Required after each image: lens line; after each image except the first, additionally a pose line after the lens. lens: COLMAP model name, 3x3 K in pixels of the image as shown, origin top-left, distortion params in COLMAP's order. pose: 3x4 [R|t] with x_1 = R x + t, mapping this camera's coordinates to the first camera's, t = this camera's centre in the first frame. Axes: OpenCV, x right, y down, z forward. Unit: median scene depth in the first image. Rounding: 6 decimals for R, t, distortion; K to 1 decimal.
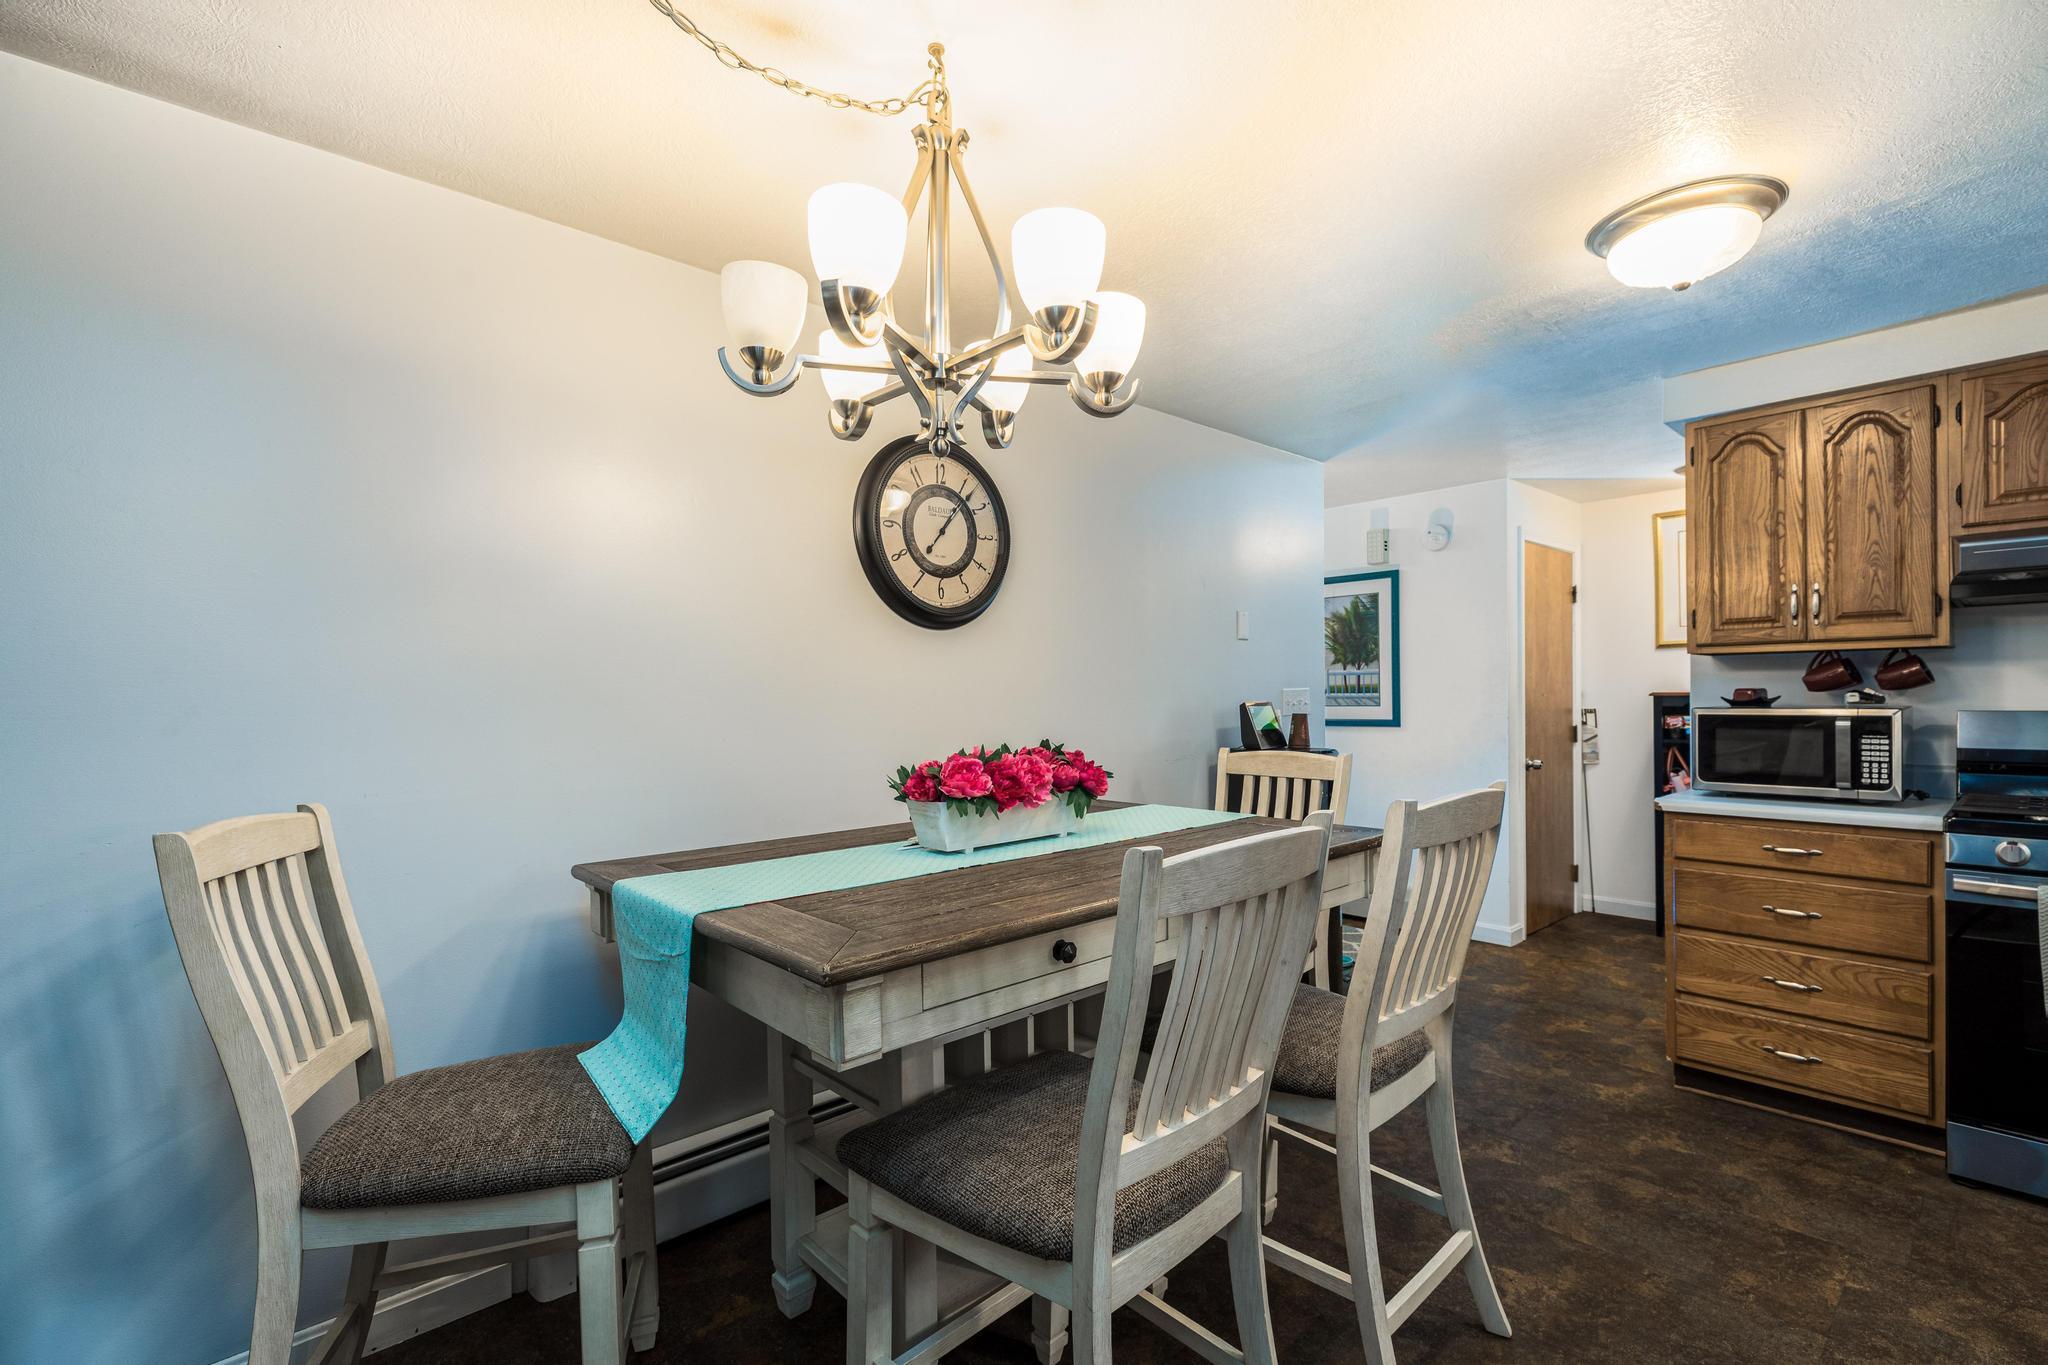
lens RADIAL K [[916.7, 0, 1020.4], [0, 916.7, 688.8], [0, 0, 1]] dist [0.004794, 0.000361]
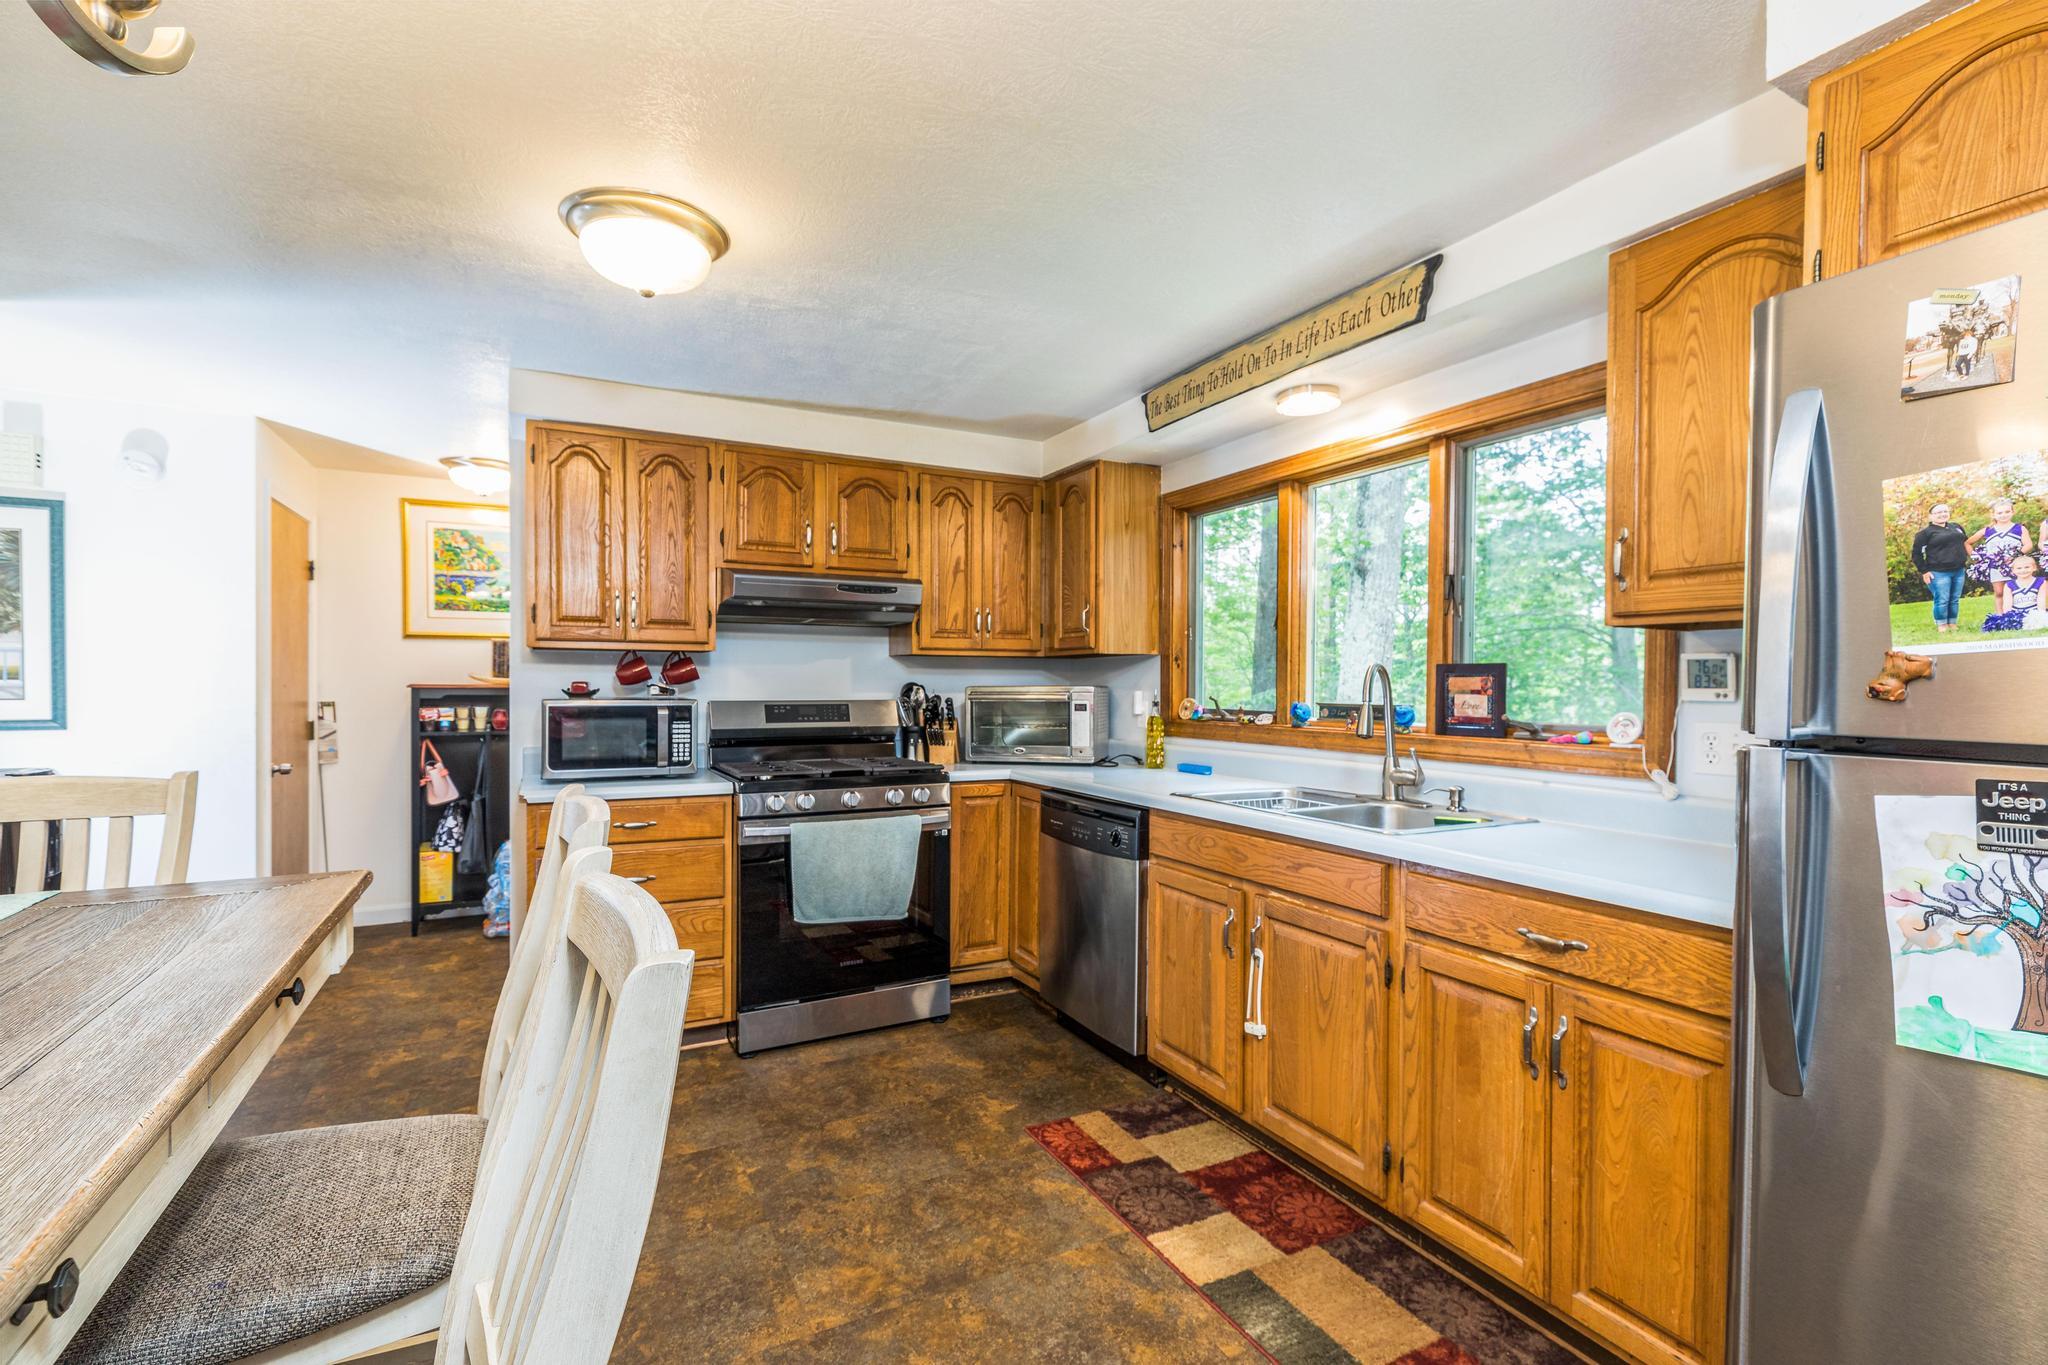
lens RADIAL K [[916.7, 0, 1020.4], [0, 916.7, 688.8], [0, 0, 1]] dist [0.004794, 0.000361]
pose [[0.256937, 0.008614, 0.966390, -0.123227], [-0.016274, 0.999857, -0.004585, 0.004904], [-0.966291, -0.014549, 0.257041, 0.229722]]
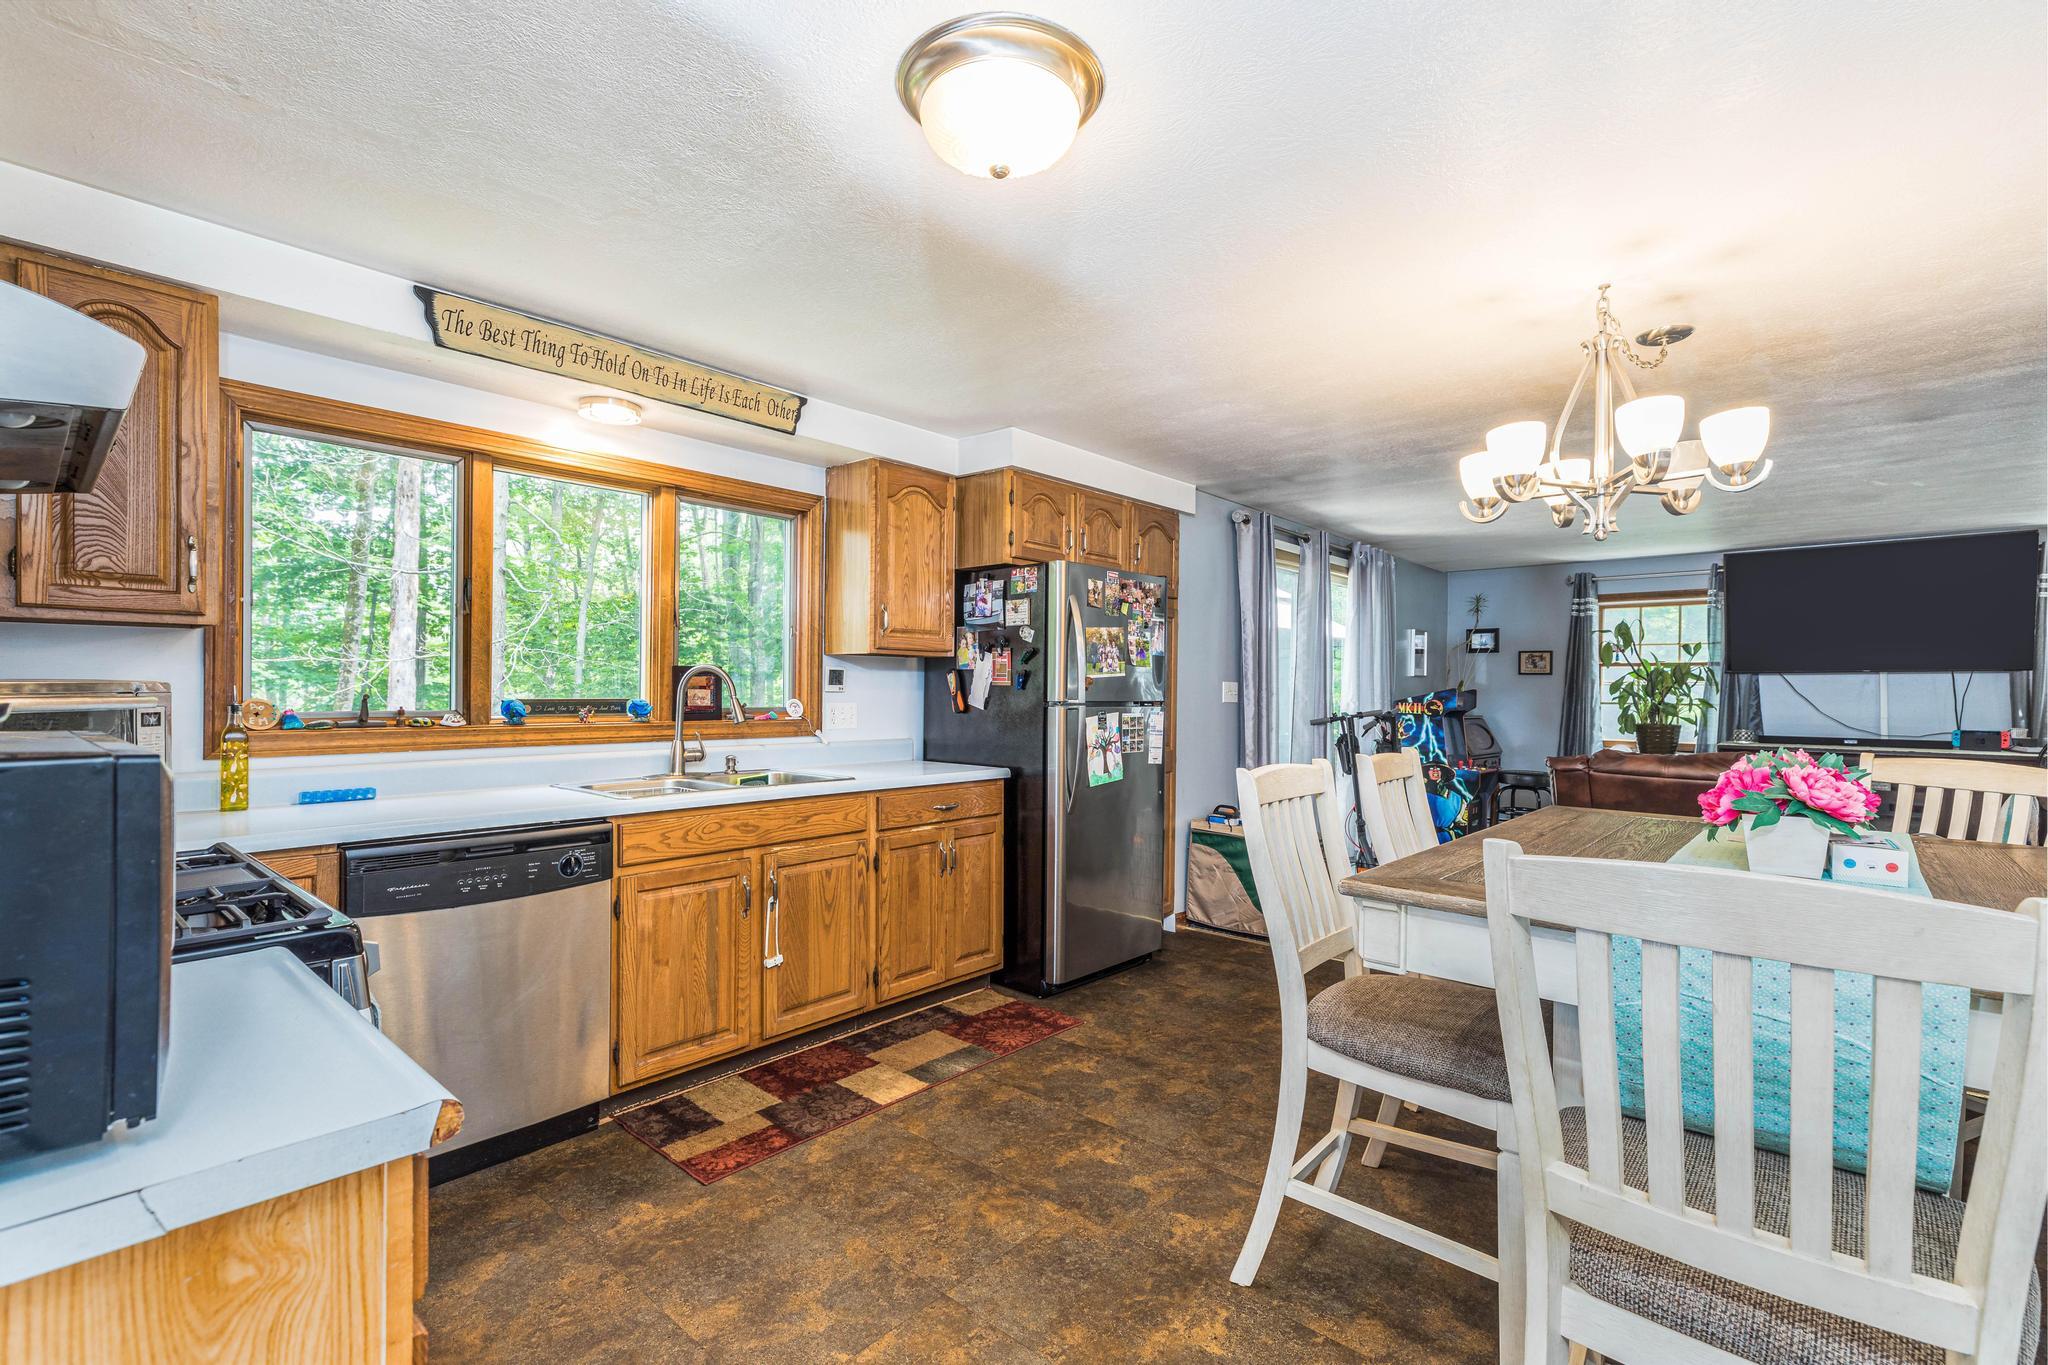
lens RADIAL K [[916.7, 0, 1020.4], [0, 916.7, 688.8], [0, 0, 1]] dist [0.004794, 0.000361]
pose [[-0.994694, 0.003164, -0.102829, 0.538025], [0.003572, 0.999986, -0.003787, 0.004662], [0.102815, -0.004134, -0.994692, 1.243531]]
